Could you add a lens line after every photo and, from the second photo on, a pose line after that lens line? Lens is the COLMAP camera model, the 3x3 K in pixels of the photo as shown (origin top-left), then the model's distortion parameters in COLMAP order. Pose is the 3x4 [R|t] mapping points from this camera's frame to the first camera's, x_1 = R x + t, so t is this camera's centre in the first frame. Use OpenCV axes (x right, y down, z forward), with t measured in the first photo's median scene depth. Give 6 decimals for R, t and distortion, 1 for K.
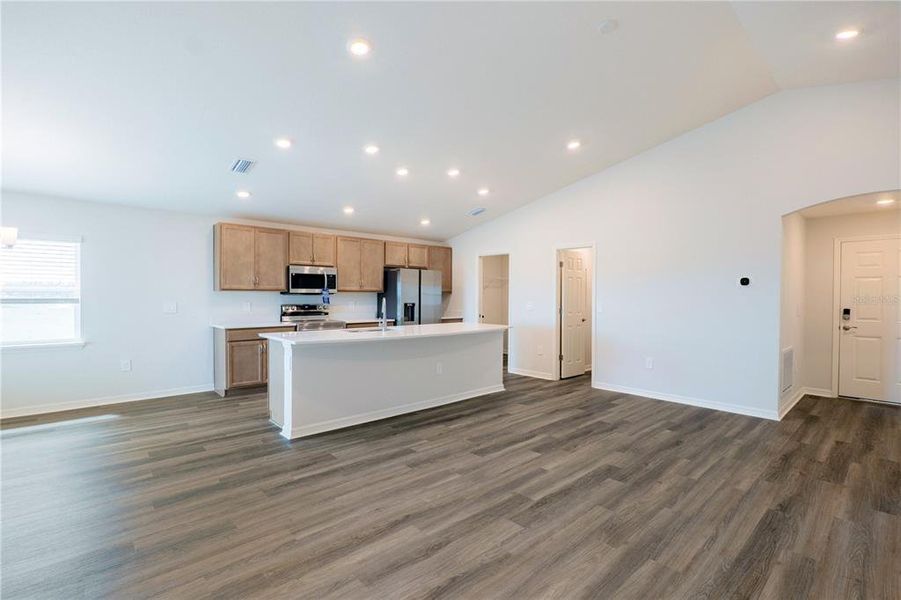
lens RADIAL K [[417.7, 0, 452.3], [0, 417.7, 302.2], [0, 0, 1]] dist [-0.017106, 0.001366]
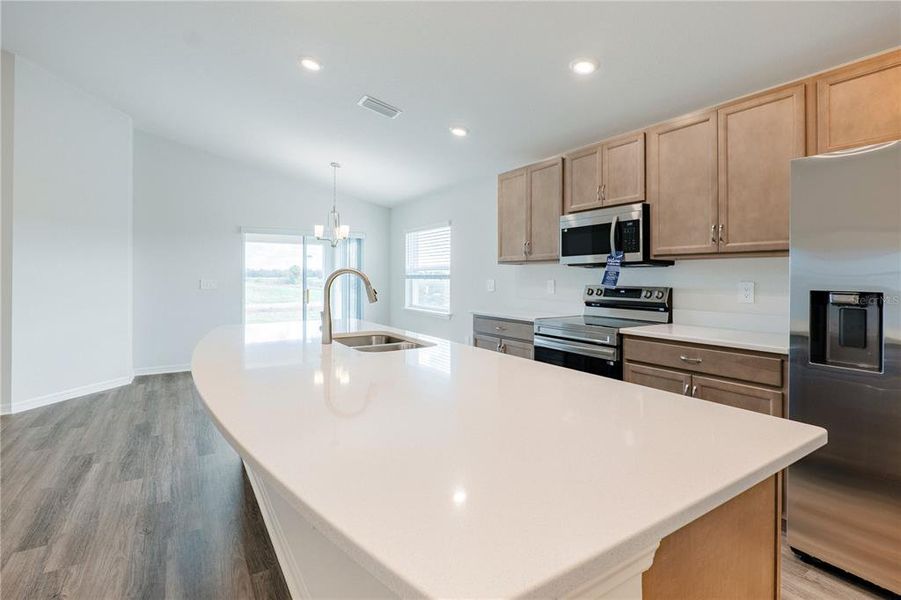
lens RADIAL K [[429.8, 0, 452.9], [0, 429.8, 274.9], [0, 0, 1]] dist [-0.016690, 0.001251]
pose [[-0.171597, -0.007939, -0.985135, 0.269053], [-0.015904, 0.999860, -0.005287, -0.003581], [0.985039, 0.014760, -0.171699, 1.241004]]
